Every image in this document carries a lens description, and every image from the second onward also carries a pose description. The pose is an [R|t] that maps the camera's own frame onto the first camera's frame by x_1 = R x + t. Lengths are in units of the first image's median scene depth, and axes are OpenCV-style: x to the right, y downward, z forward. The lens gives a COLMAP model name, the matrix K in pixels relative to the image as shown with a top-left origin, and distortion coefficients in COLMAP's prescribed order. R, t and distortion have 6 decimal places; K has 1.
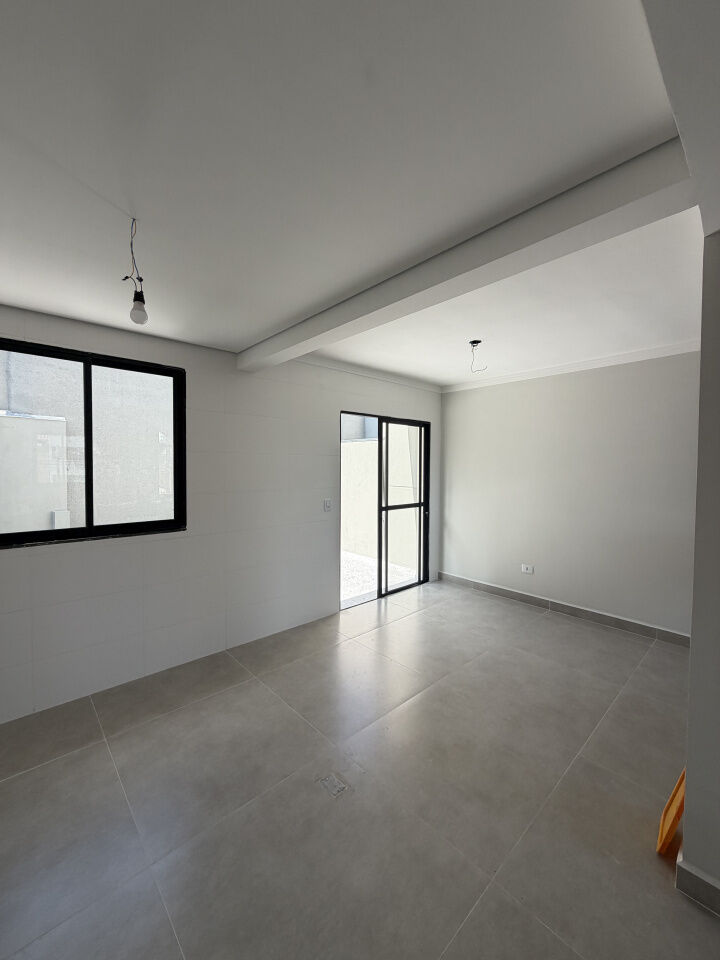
lens RADIAL K [[383.2, 0, 359.6], [0, 383.2, 477.5], [0, 0, 1]] dist [-0.000240, 0.000129]
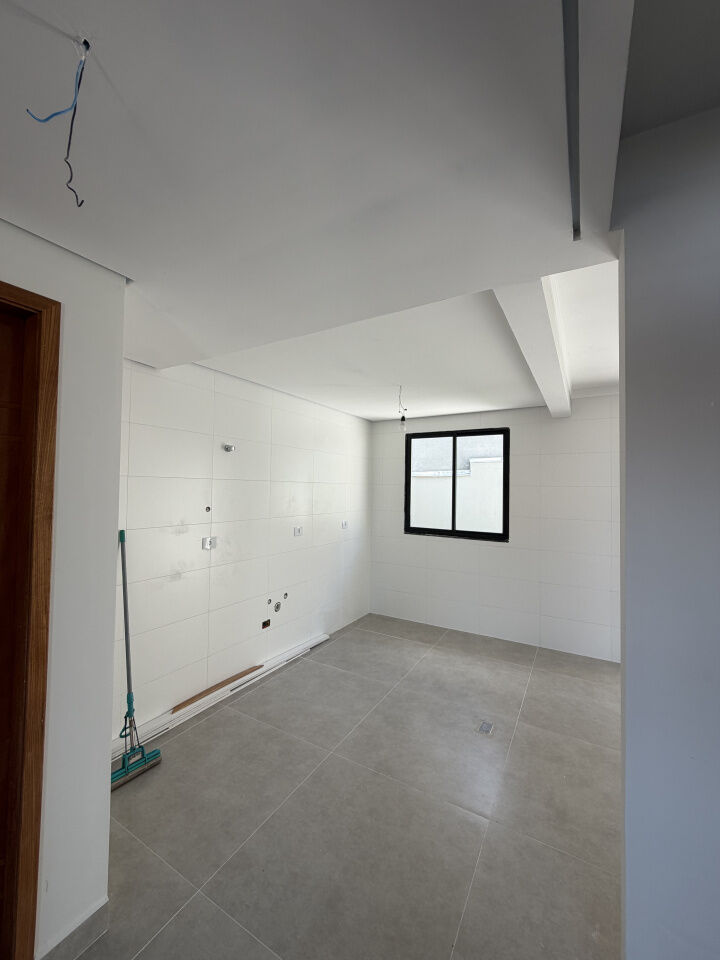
lens RADIAL K [[383.2, 0, 359.6], [0, 383.2, 477.5], [0, 0, 1]] dist [-0.000240, 0.000129]
pose [[0.292249, -0.030178, -0.955866, 0.699160], [-0.045977, 0.997903, -0.045562, -0.008626], [0.955237, 0.057263, 0.290248, 0.068663]]
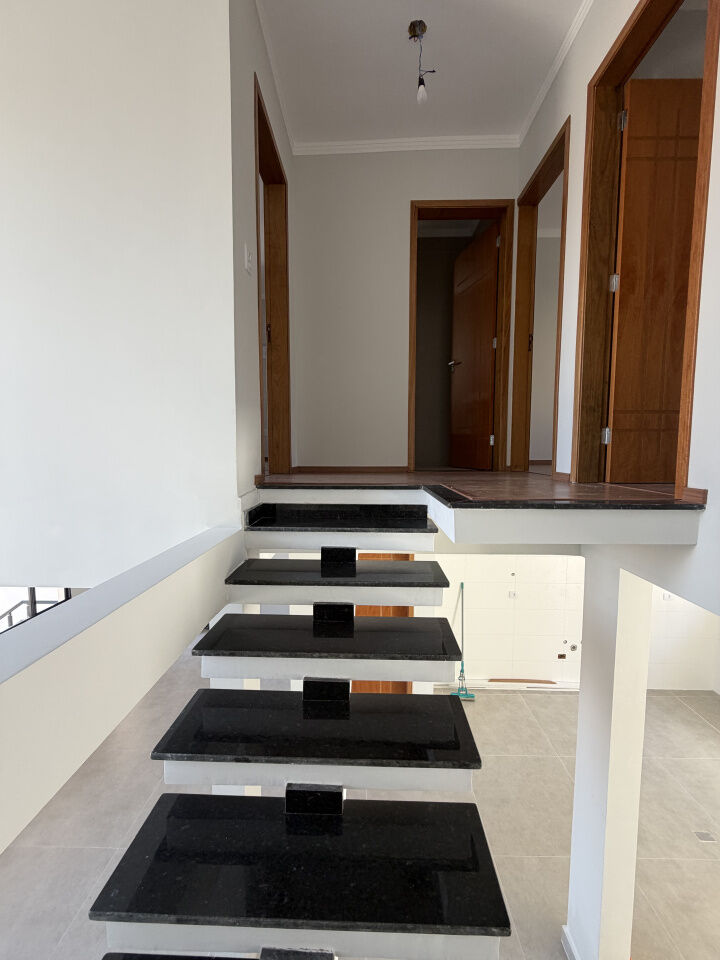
lens RADIAL K [[383.2, 0, 359.6], [0, 383.2, 477.5], [0, 0, 1]] dist [-0.000240, 0.000129]
pose [[-0.694809, 0.046691, -0.717677, 1.204057], [-0.030939, 0.995026, 0.094688, -0.468577], [0.718529, 0.087994, -0.689908, 0.573098]]
